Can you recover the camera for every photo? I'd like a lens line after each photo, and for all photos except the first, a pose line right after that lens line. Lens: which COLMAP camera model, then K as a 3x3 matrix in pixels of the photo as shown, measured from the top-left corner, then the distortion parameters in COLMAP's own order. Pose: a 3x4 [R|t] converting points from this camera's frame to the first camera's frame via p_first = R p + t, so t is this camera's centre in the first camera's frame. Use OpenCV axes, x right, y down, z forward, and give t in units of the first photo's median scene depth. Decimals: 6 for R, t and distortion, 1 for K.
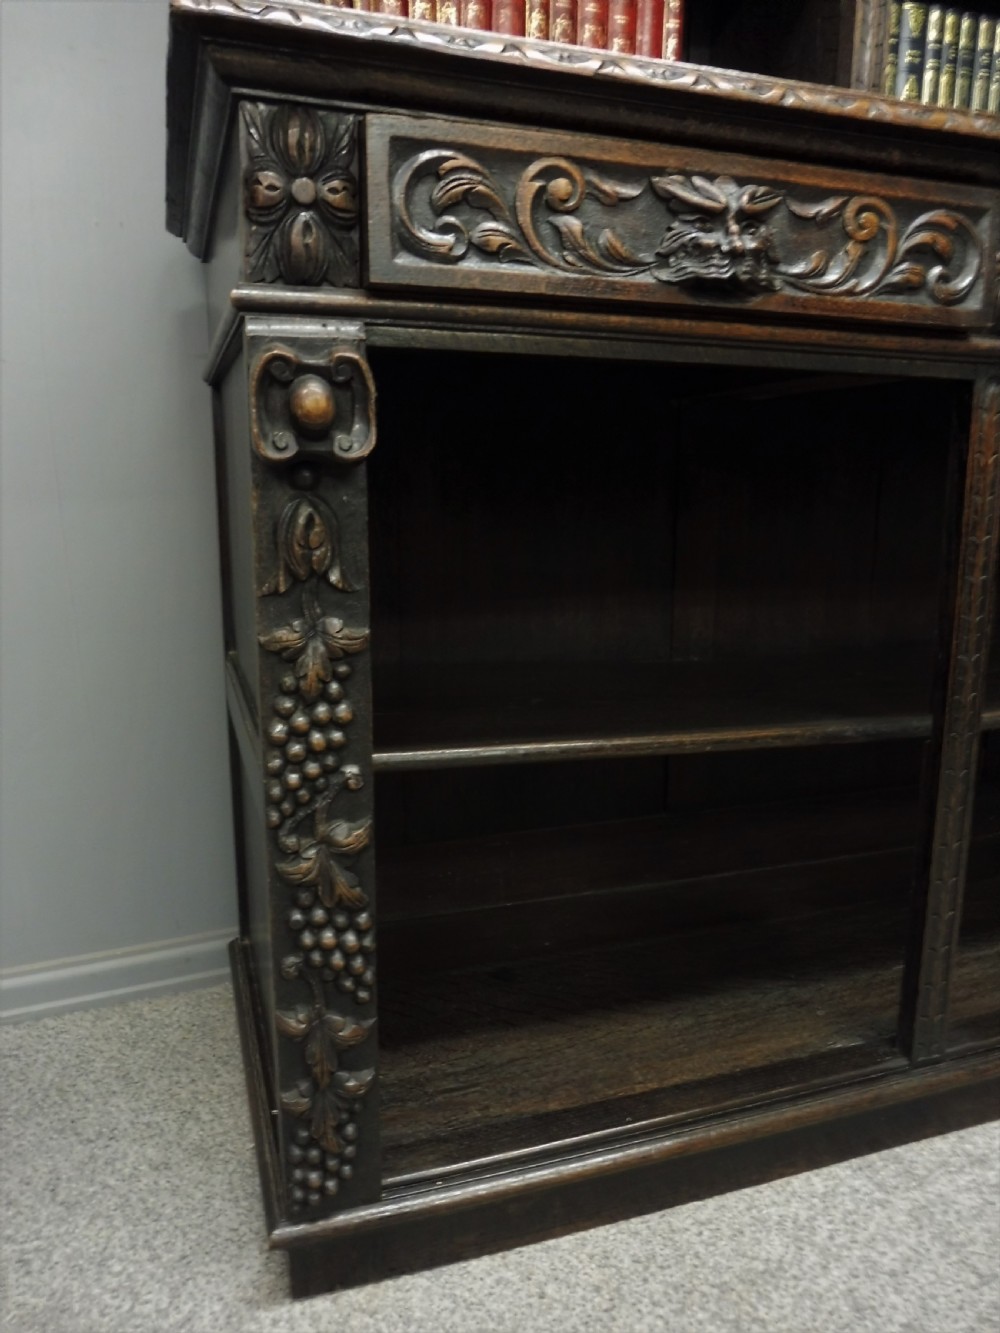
lens RADIAL K [[965.0, 0, 484.0], [0, 965.0, 681.4], [0, 0, 1]] dist [-0.040154, -0.004037]
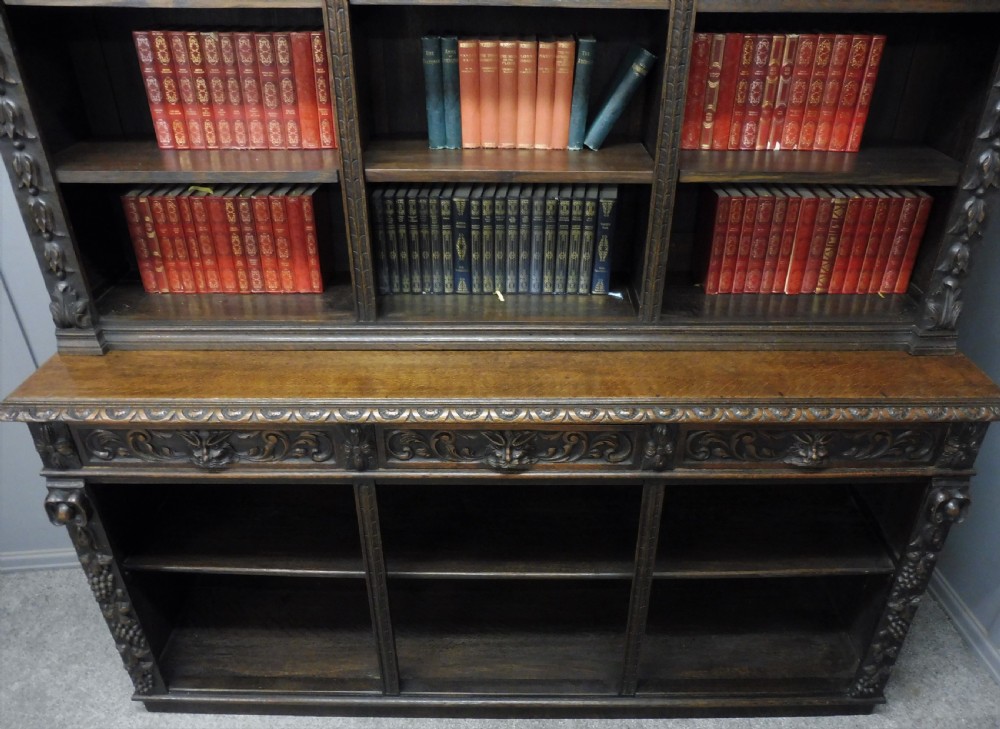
lens RADIAL K [[734.2, 0, 514.4], [0, 734.2, 390.7], [0, 0, 1]] dist [-0.043943, 0.009515]
pose [[0.950049, 0.165867, -0.264377, 1.370871], [-0.066846, 0.935572, 0.346752, -1.218074], [0.304858, -0.311759, 0.899927, -0.429060]]
